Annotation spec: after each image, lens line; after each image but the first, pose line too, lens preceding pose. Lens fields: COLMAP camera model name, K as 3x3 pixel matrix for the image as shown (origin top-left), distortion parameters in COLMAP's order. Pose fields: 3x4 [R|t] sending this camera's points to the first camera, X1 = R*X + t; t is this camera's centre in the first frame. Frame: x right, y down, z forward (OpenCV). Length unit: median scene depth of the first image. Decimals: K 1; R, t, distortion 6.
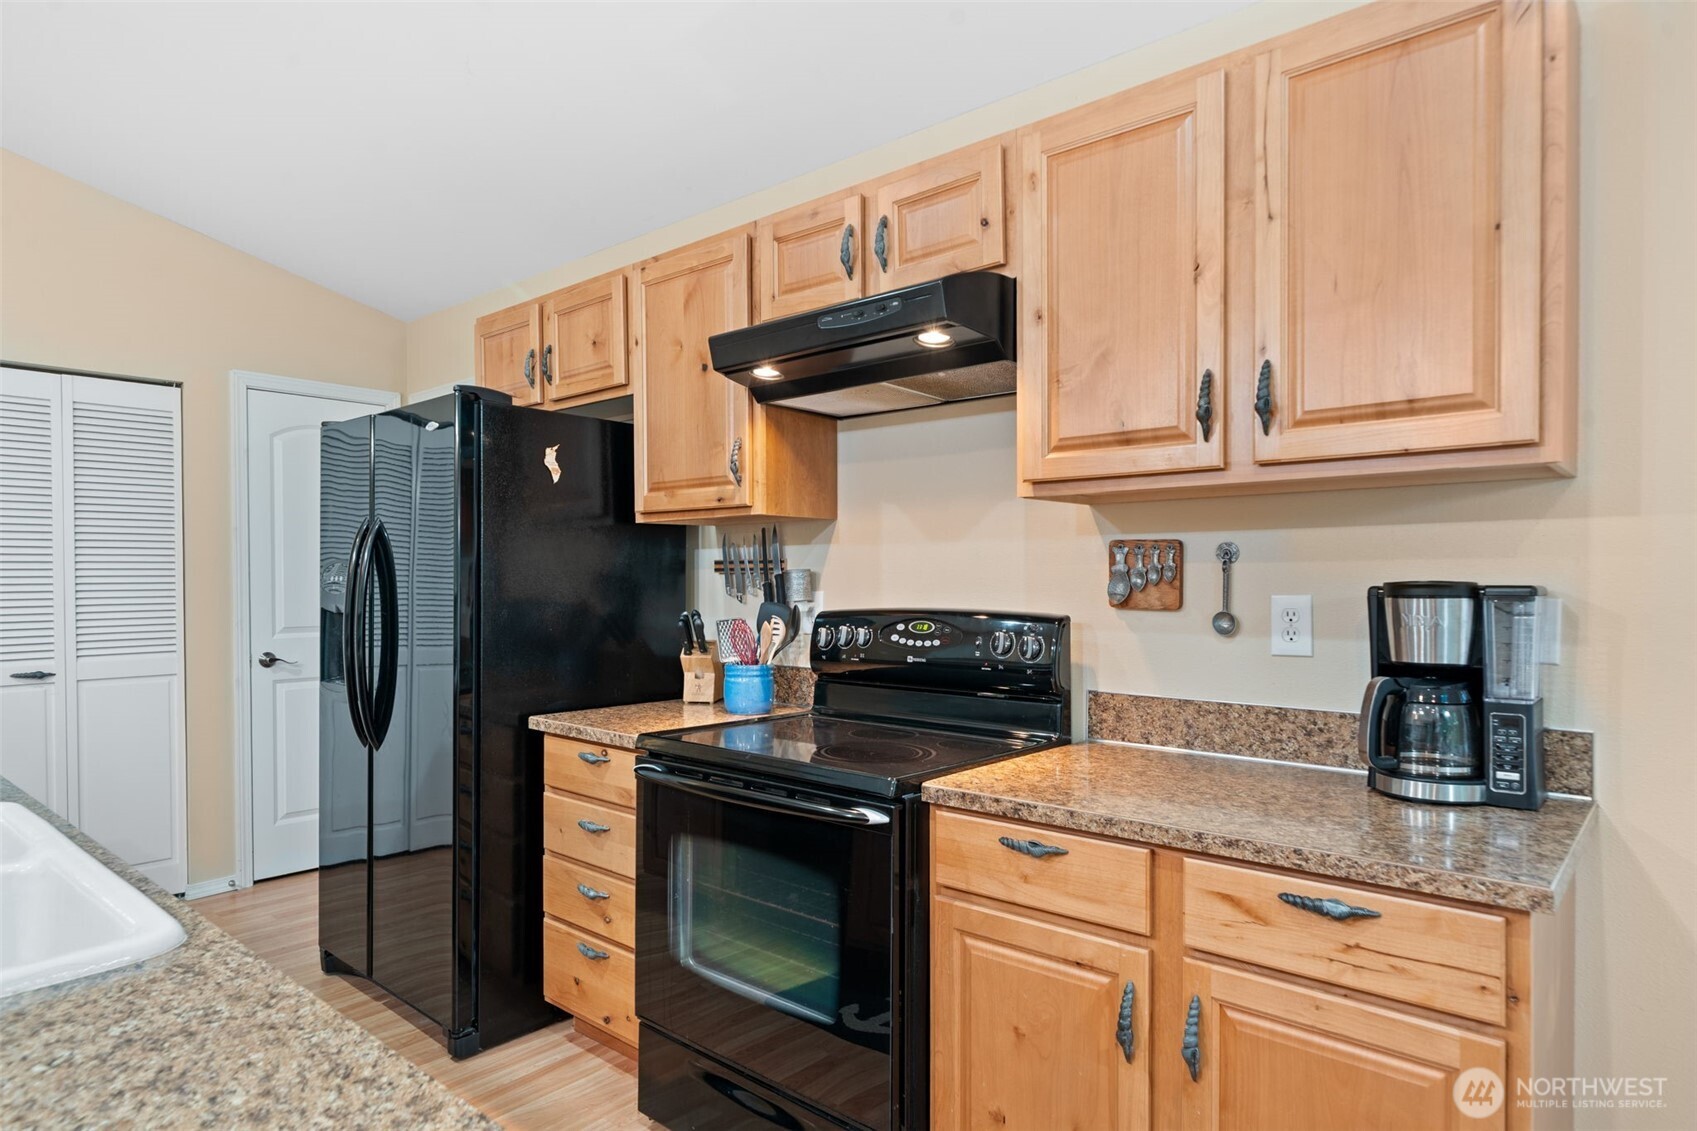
lens RADIAL K [[921.0, 0, 869.3], [0, 921.0, 600.4], [0, 0, 1]] dist [-0.003331, -0.000603]
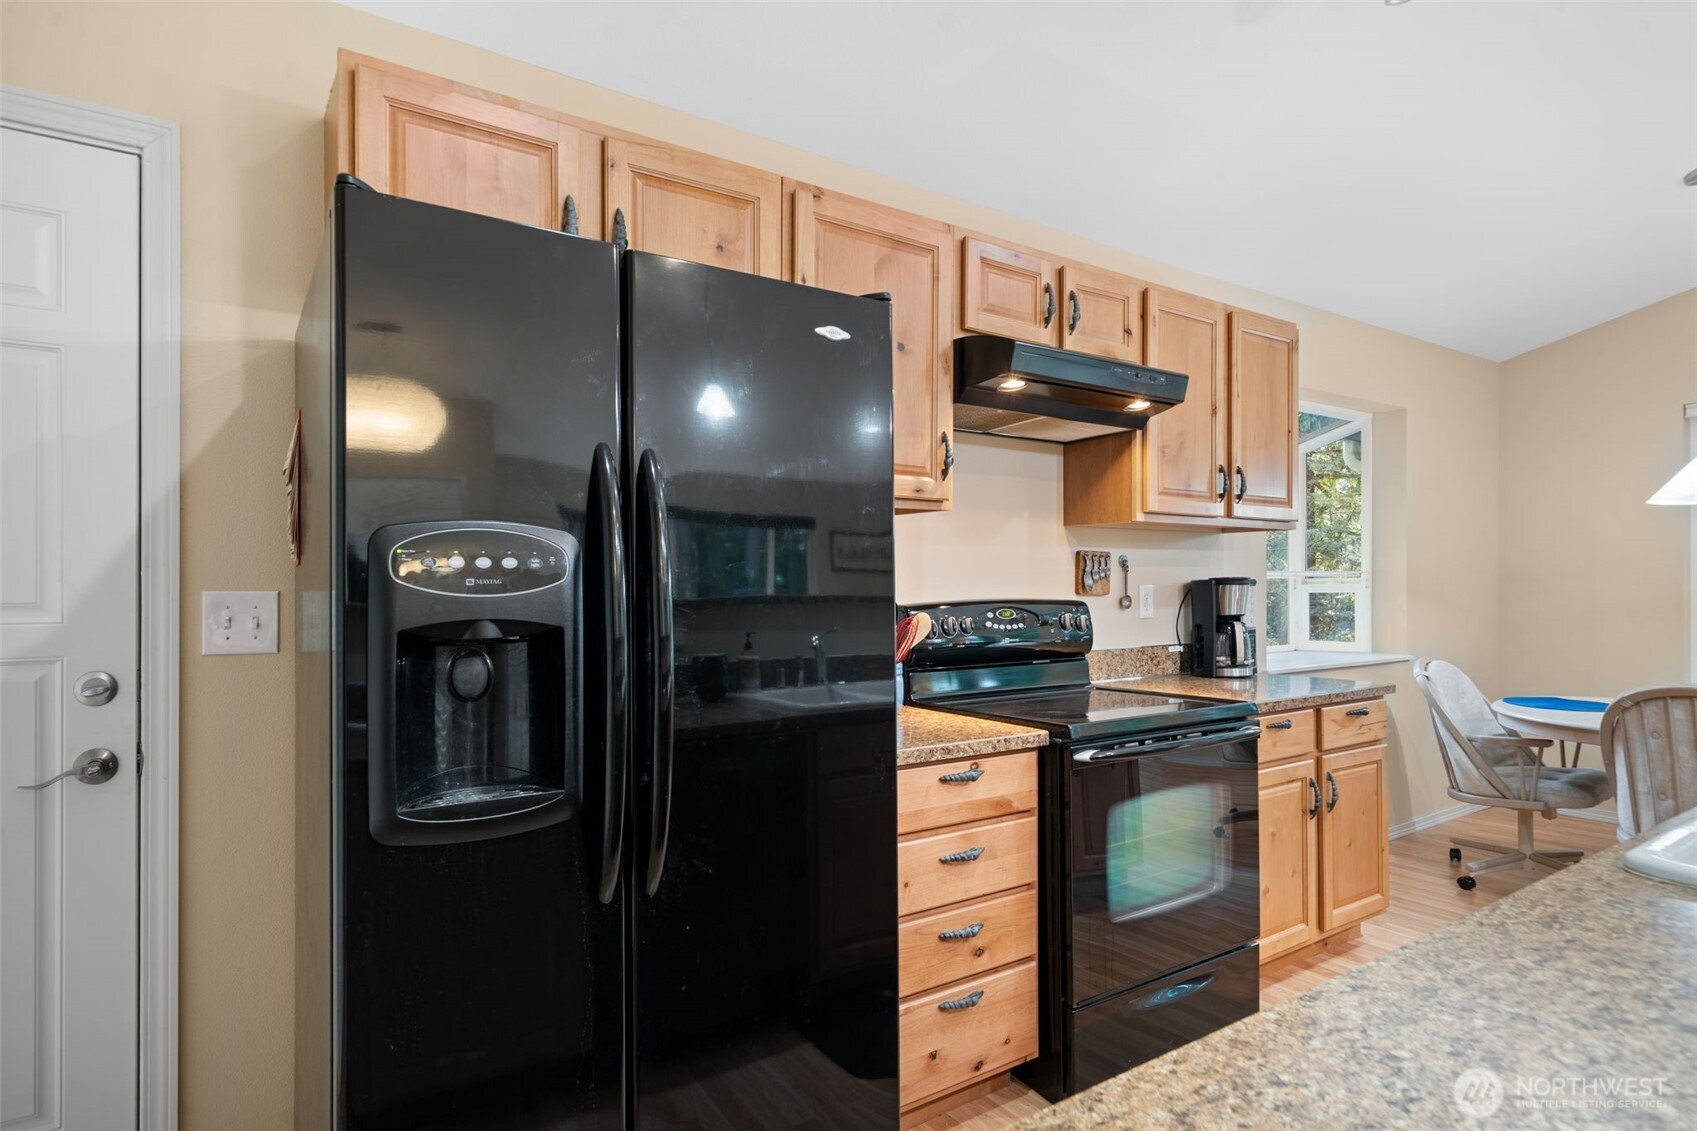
lens RADIAL K [[925.7, 0, 844.3], [0, 925.7, 575.5], [0, 0, 1]] dist [0.001781, 0.000034]
pose [[0.278012, 0.005580, 0.960561, -1.357483], [0.018555, 0.999765, -0.011178, -0.014243], [-0.960398, 0.020931, 0.277843, 0.988733]]
